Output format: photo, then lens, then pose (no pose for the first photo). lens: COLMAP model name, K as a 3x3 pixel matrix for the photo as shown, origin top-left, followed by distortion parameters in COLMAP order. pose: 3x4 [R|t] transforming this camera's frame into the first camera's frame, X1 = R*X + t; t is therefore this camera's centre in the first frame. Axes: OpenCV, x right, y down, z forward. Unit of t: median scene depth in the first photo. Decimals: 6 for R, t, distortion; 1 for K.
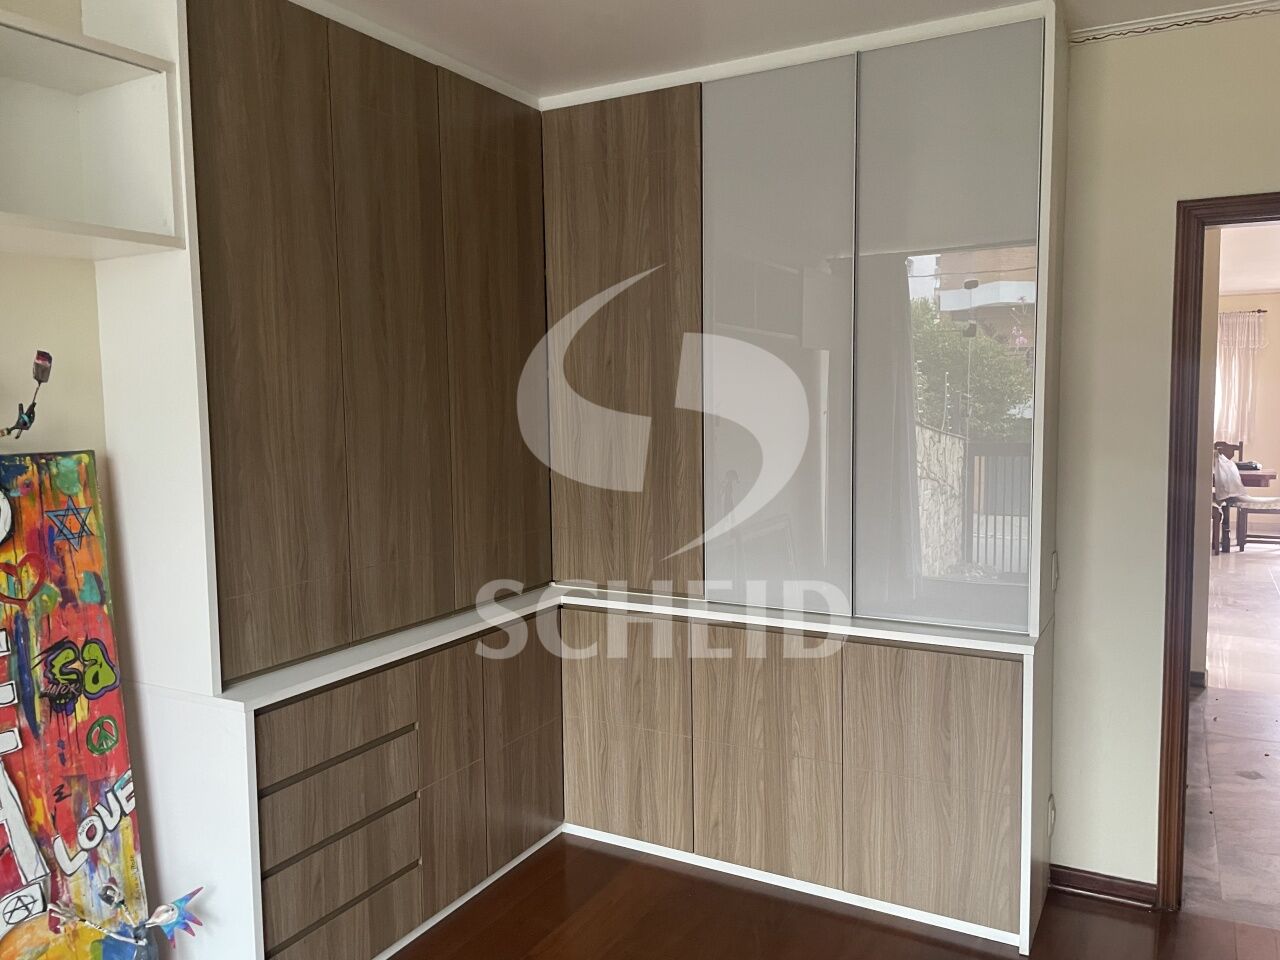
lens RADIAL K [[971.5, 0, 640.3], [0, 971.5, 479.9], [0, 0, 1]] dist [0.039373, -0.043876]
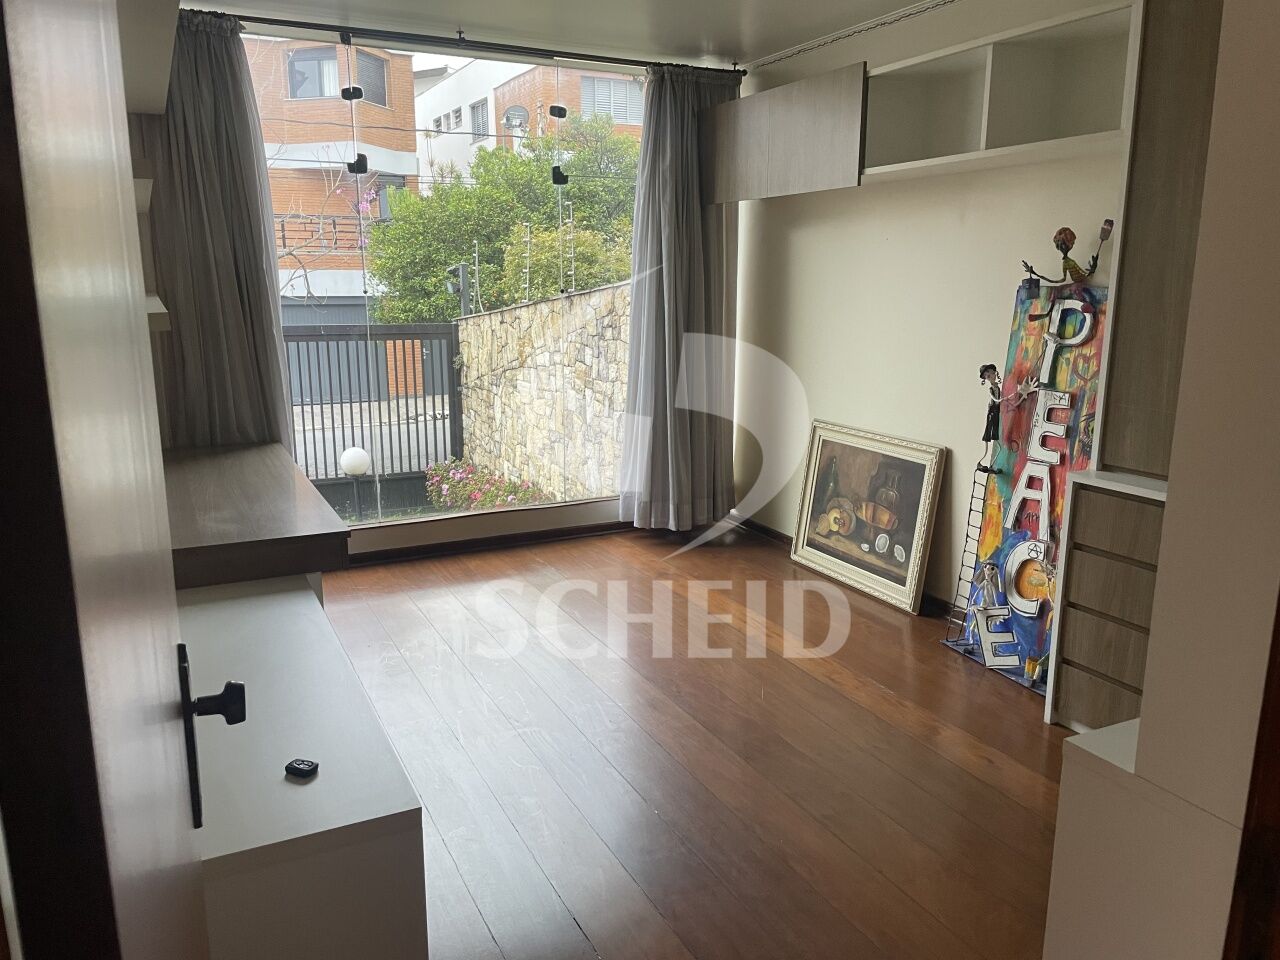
lens RADIAL K [[971.5, 0, 640.3], [0, 971.5, 480.0], [0, 0, 1]] dist [0.039373, -0.043876]
pose [[-0.563258, 0.183121, -0.805734, 1.107689], [-0.061748, 0.963078, 0.262047, -0.093997], [0.823971, 0.197353, -0.531153, 1.282848]]
